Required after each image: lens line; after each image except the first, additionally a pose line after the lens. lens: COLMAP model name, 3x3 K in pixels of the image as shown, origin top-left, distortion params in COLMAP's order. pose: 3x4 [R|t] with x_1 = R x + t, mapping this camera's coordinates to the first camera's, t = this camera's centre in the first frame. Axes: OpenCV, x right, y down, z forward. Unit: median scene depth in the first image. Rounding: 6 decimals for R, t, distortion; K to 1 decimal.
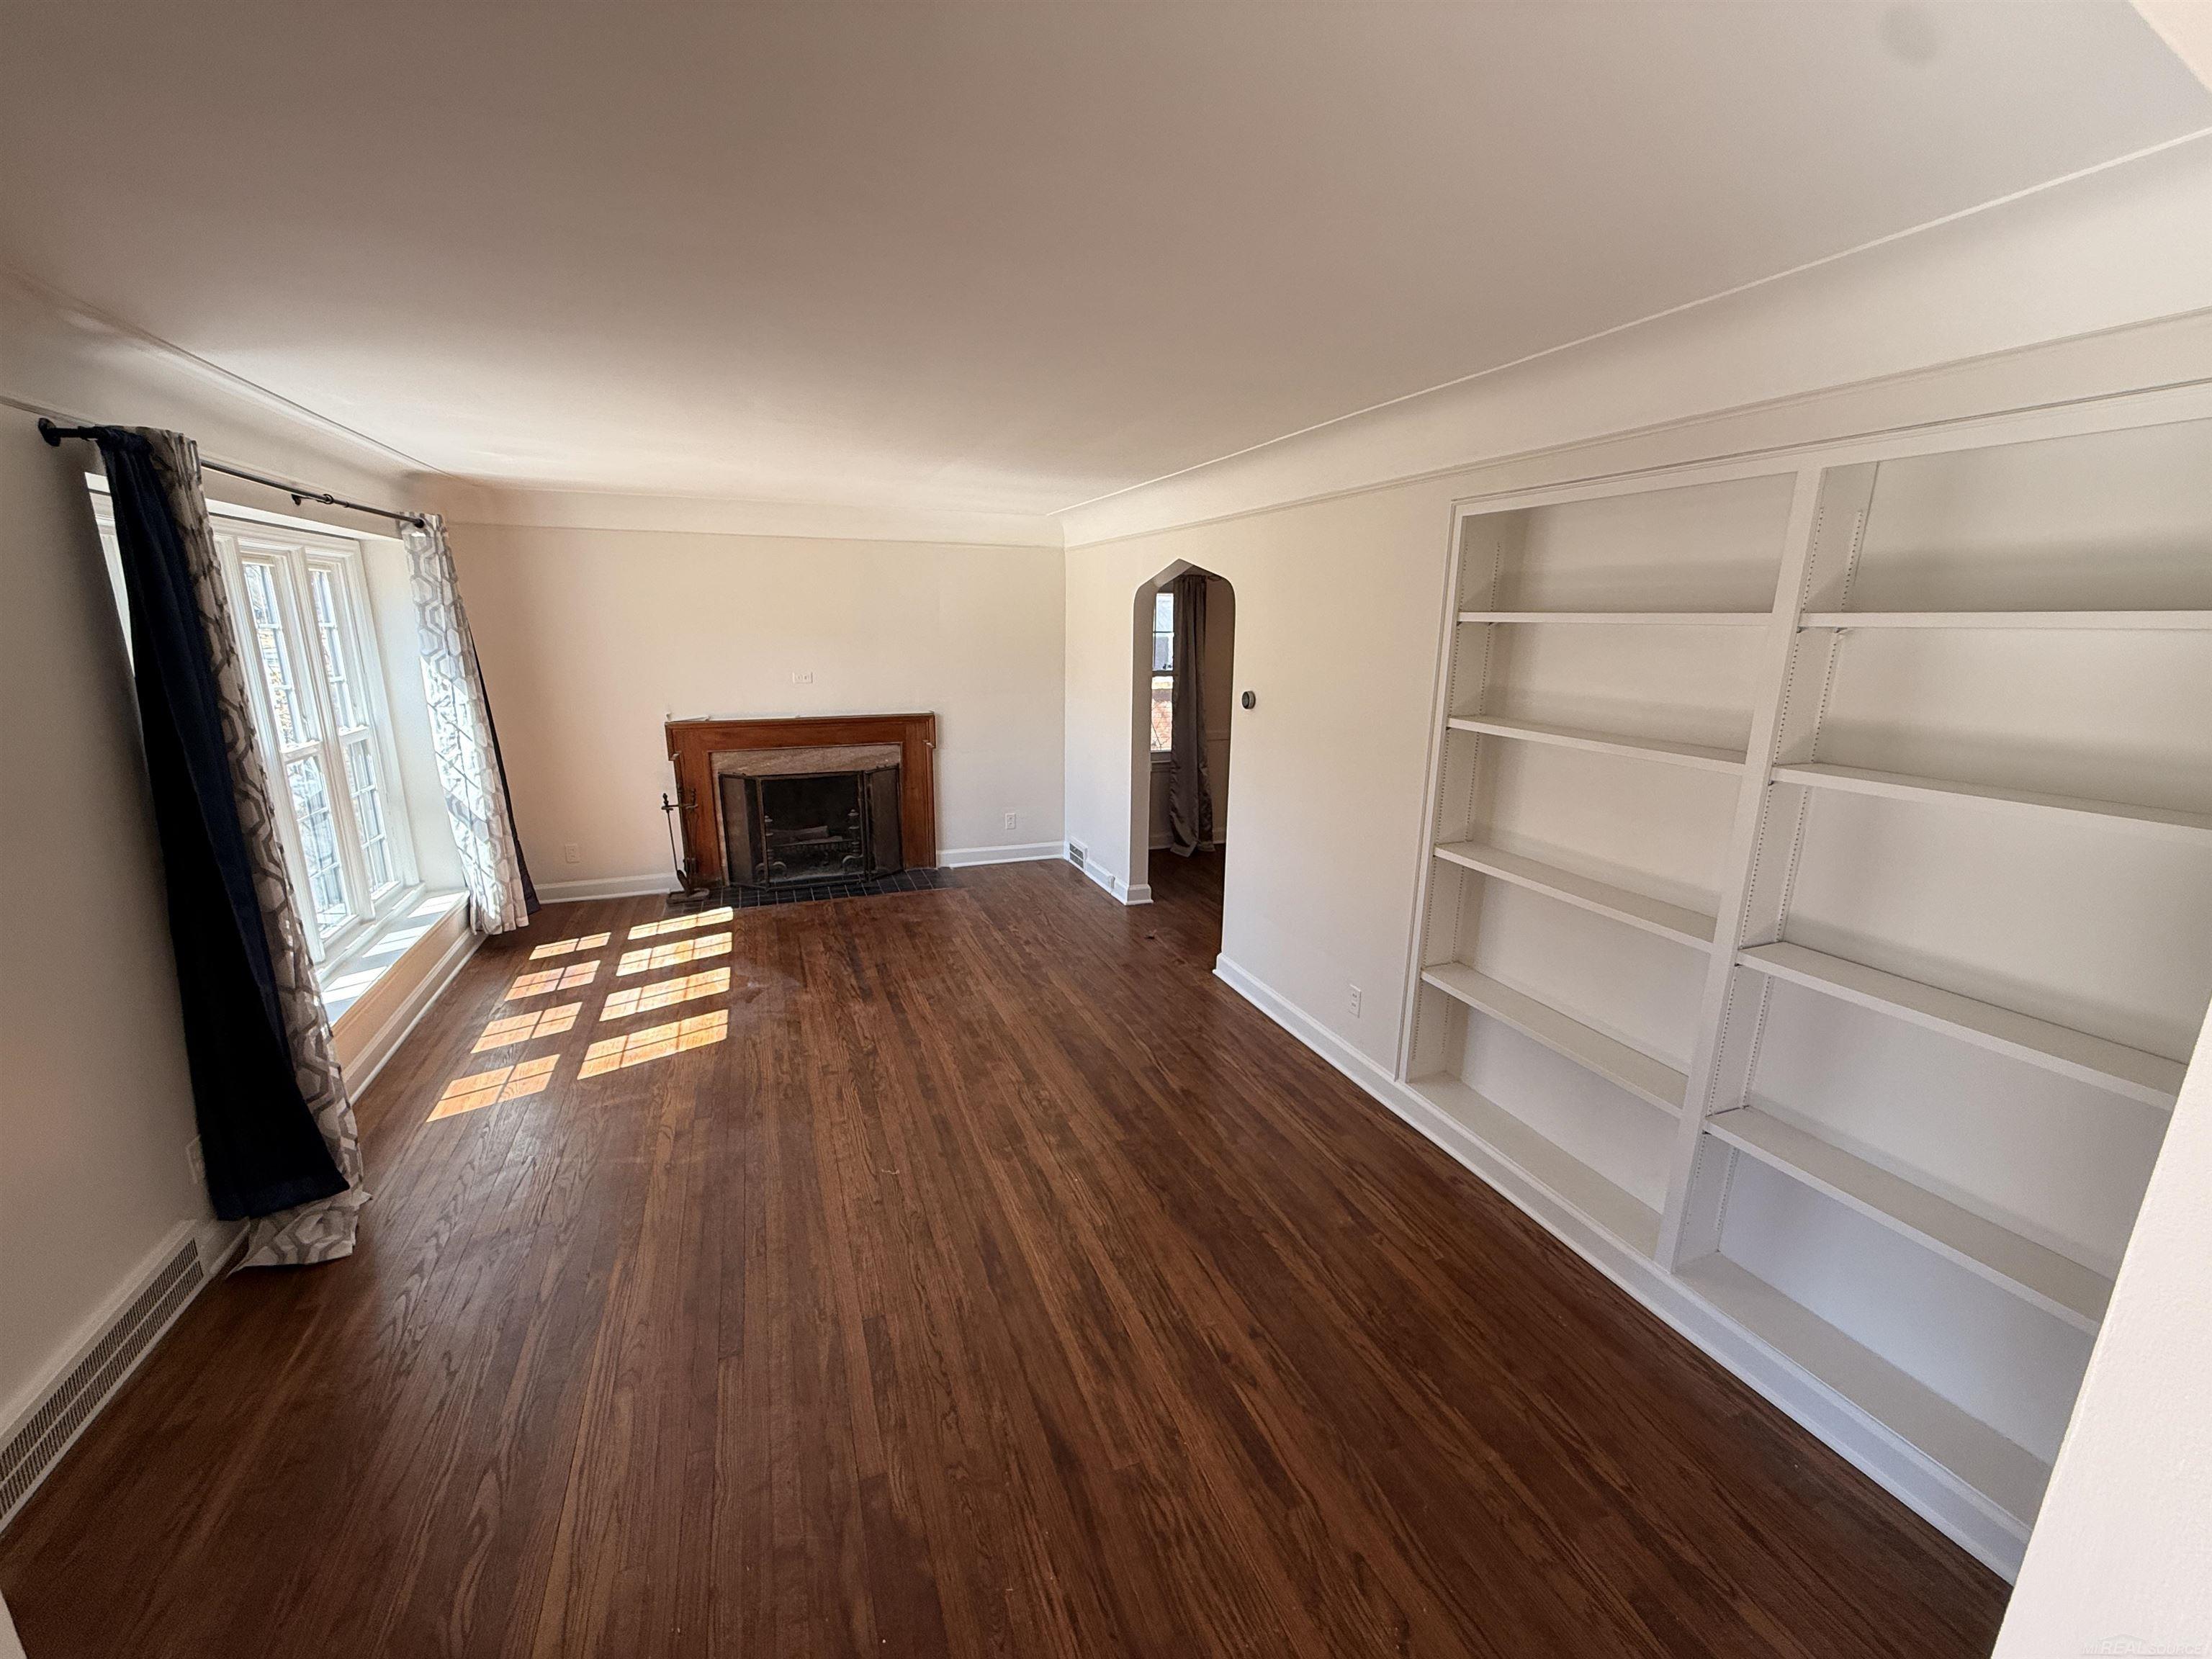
lens RADIAL K [[883.5, 0, 1103.8], [0, 883.5, 828.4], [0, 0, 1]] dist [-0.000206, -0.000304]
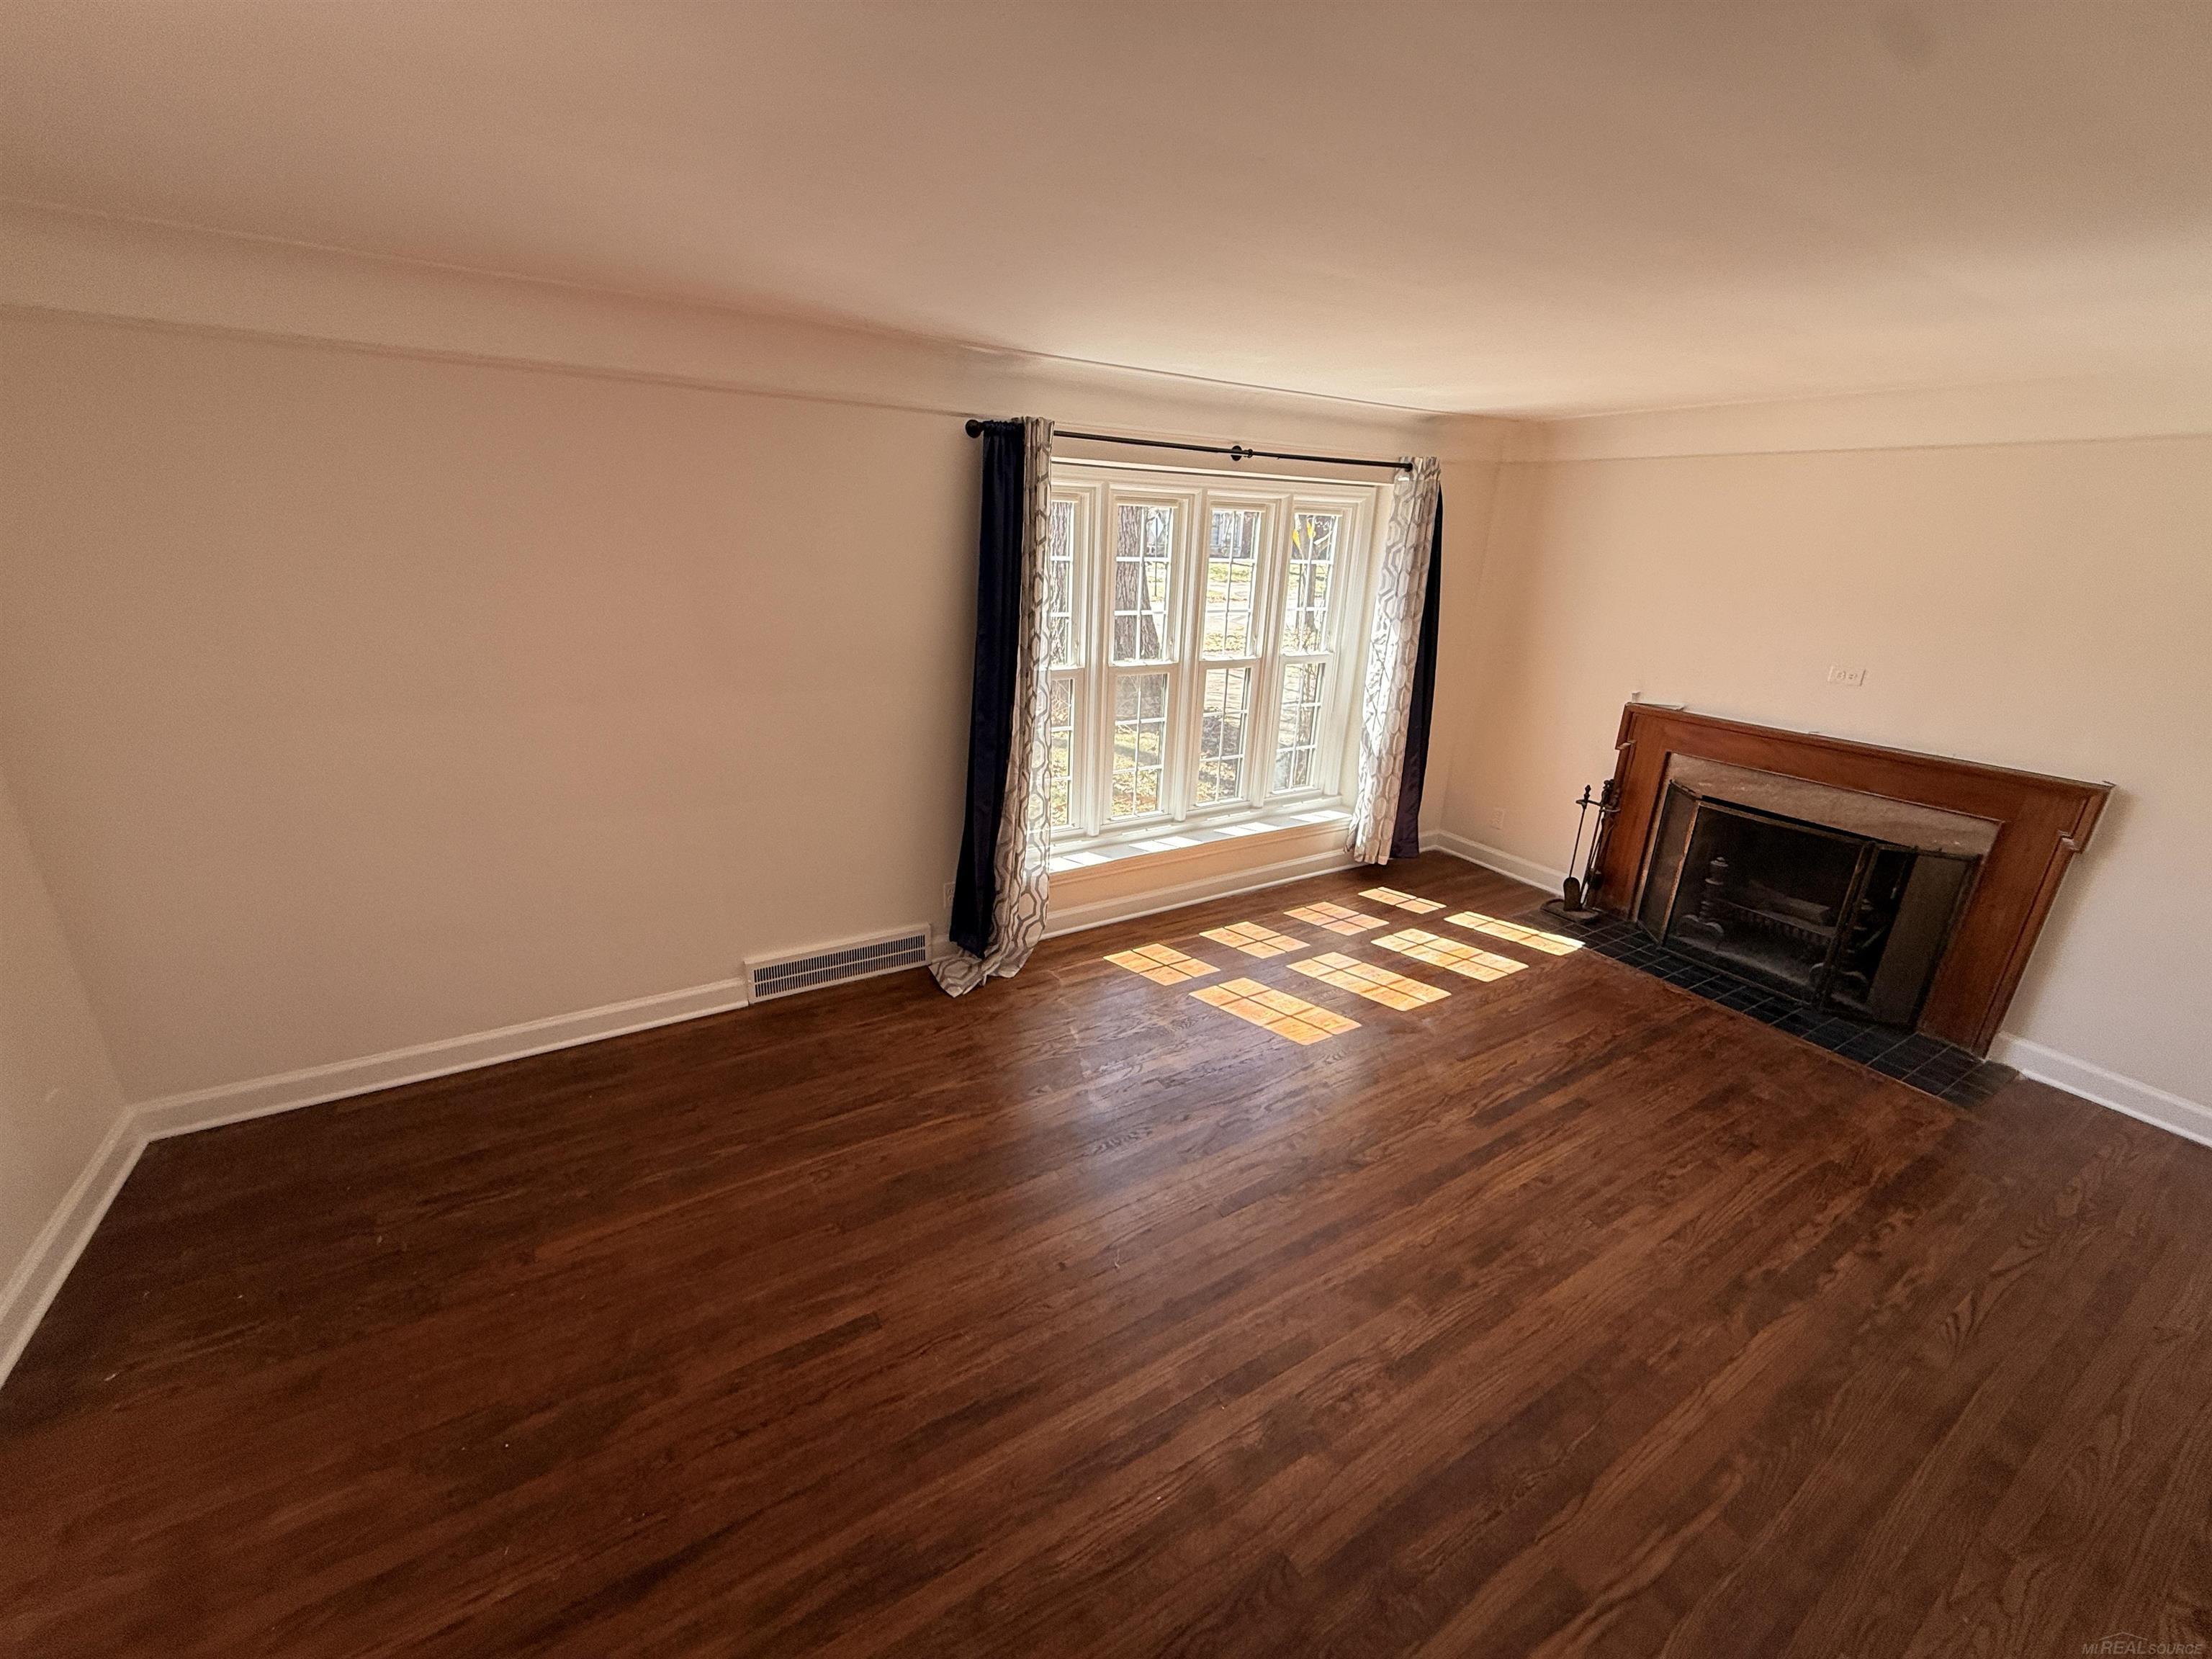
lens RADIAL K [[883.5, 0, 1103.8], [0, 883.5, 828.4], [0, 0, 1]] dist [-0.000206, -0.000304]
pose [[0.169073, 0.317582, -0.933036, 0.250384], [-0.262748, 0.926929, 0.267892, -0.125223], [0.949936, 0.199860, 0.240163, 0.456266]]
